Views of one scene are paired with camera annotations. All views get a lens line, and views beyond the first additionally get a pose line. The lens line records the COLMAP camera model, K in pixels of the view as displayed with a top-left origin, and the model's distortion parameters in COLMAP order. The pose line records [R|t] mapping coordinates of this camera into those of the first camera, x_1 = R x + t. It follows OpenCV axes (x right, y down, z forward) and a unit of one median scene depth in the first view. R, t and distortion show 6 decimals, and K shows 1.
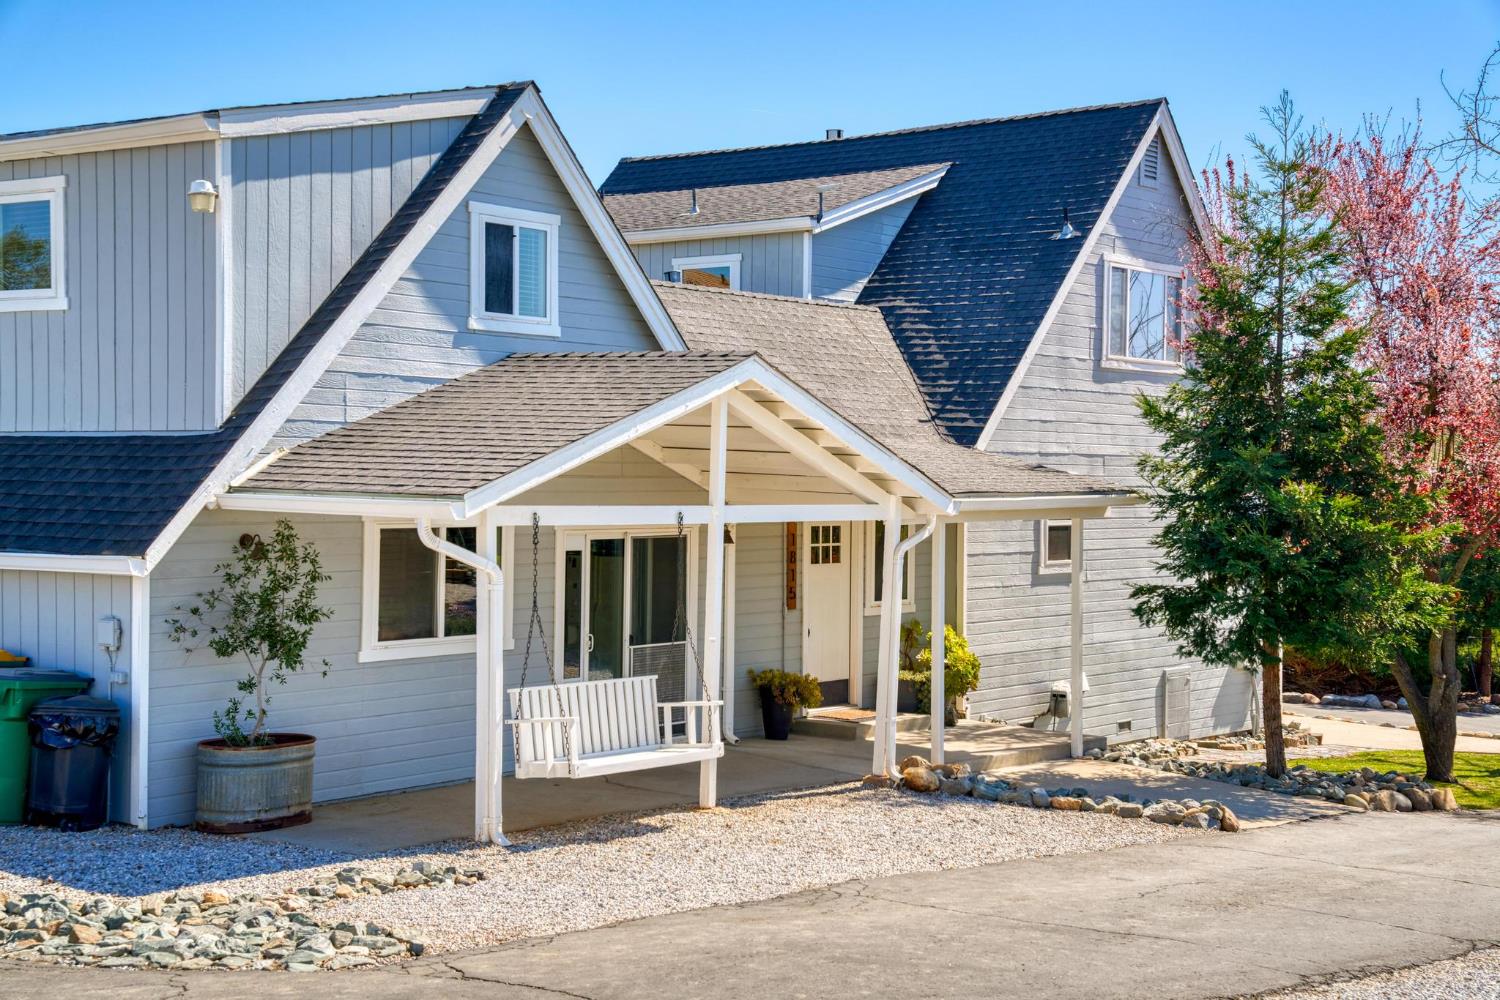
lens RADIAL K [[2173.5, 0, 749.7], [0, 2173.5, 494.7], [0, 0, 1]] dist [0.251051, 0.000000]
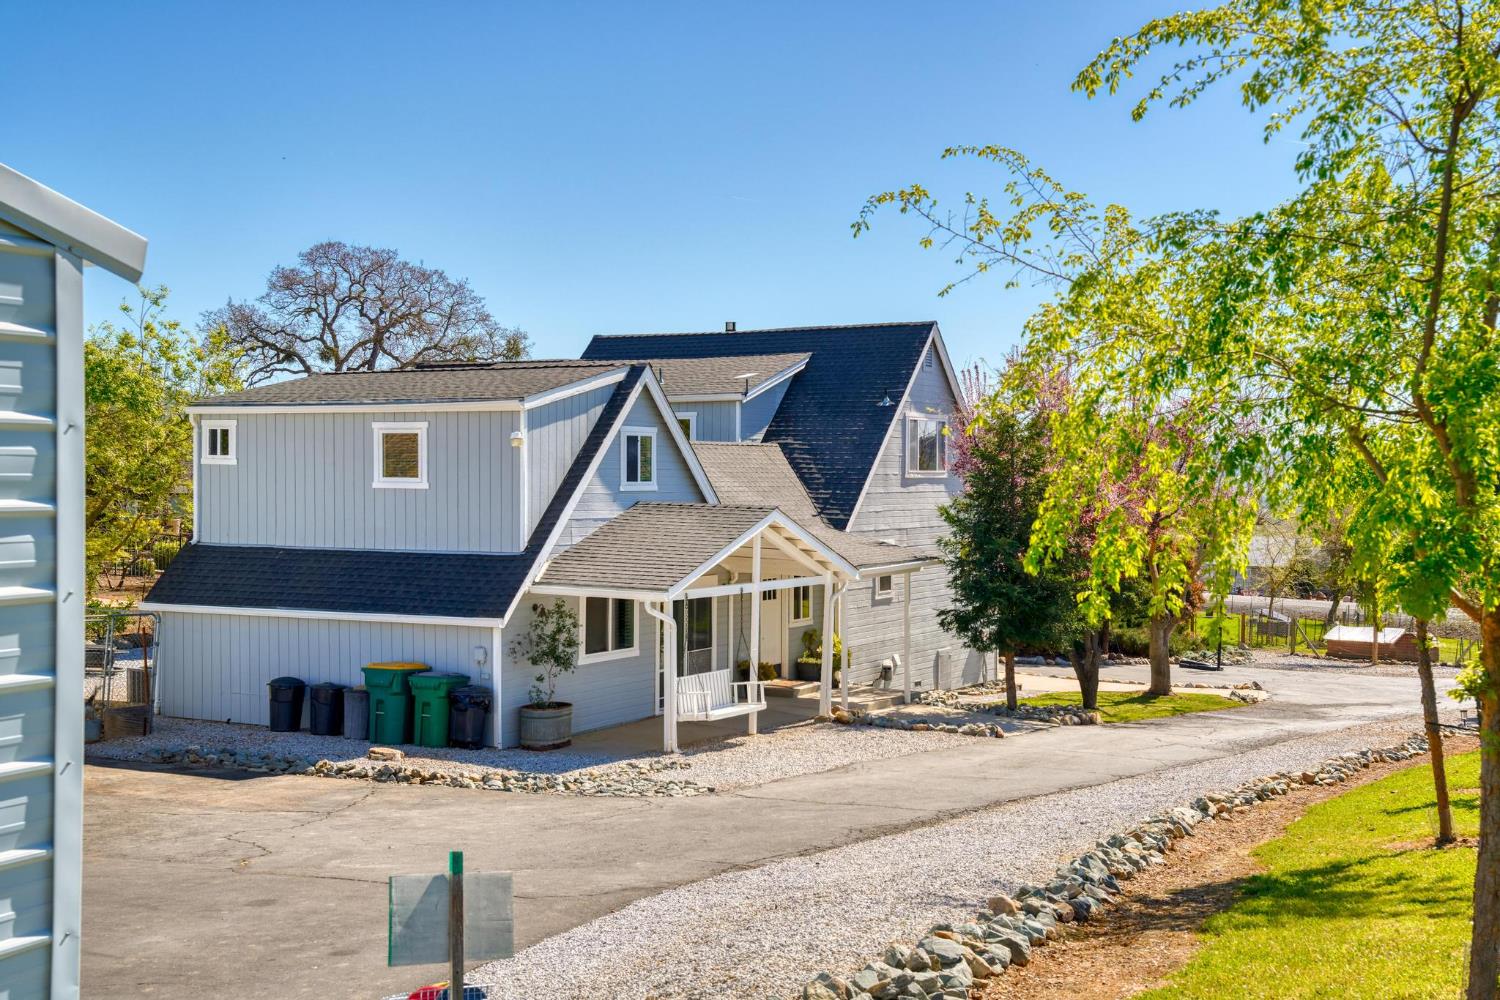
lens RADIAL K [[1853.8, 0, 750.1], [0, 1853.8, 503.2], [0, 0, 1]] dist [0.104471, 0.000000]
pose [[0.990391, -0.010952, 0.137859, -0.228136], [0.009327, 0.999879, 0.012426, -0.080181], [-0.137979, -0.011021, 0.990374, -0.610443]]
